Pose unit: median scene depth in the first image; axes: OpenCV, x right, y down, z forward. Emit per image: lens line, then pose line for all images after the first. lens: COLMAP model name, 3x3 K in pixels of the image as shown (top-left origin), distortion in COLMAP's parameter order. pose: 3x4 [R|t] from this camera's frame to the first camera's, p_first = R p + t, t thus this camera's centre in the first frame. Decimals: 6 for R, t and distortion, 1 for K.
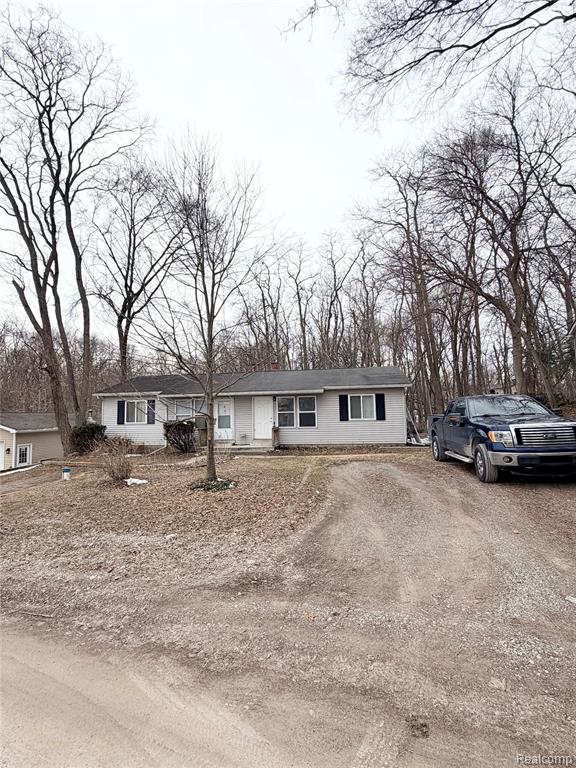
lens RADIAL K [[351.9, 0, 289.0], [0, 351.9, 385.5], [0, 0, 1]] dist [0.001069, -0.000033]
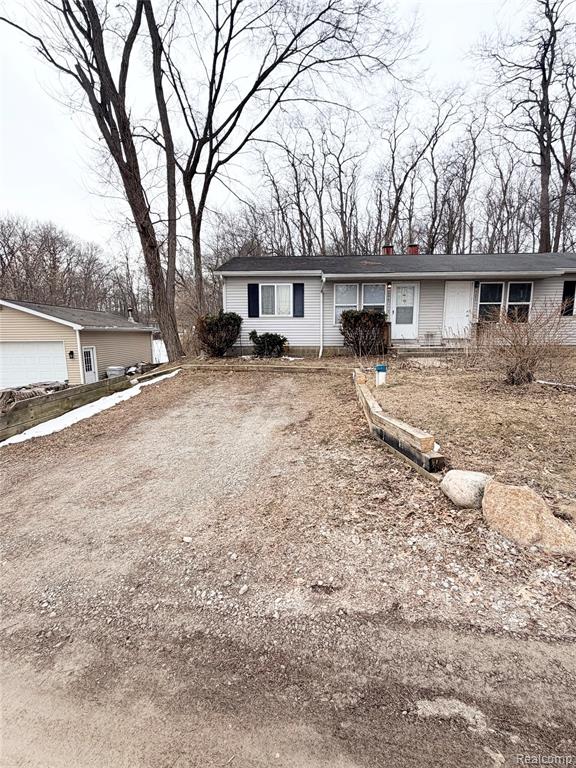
lens RADIAL K [[351.9, 0, 288.7], [0, 351.9, 389.6], [0, 0, 1]] dist [0.001069, -0.000033]
pose [[0.993302, -0.002316, 0.115522, -0.552640], [-0.024991, 0.971827, 0.234365, 0.093897], [-0.112810, -0.235682, 0.965260, 0.288996]]
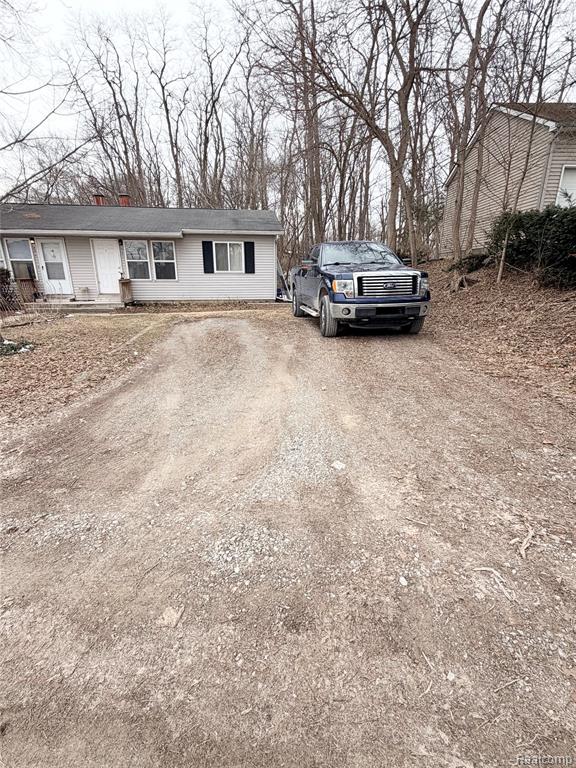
lens RADIAL K [[351.9, 0, 289.2], [0, 351.9, 386.5], [0, 0, 1]] dist [0.001069, -0.000033]
pose [[0.957074, -0.065956, 0.282238, 0.083064], [-0.047840, 0.924461, 0.378263, 0.020410], [-0.285867, -0.375528, 0.881623, 0.063399]]
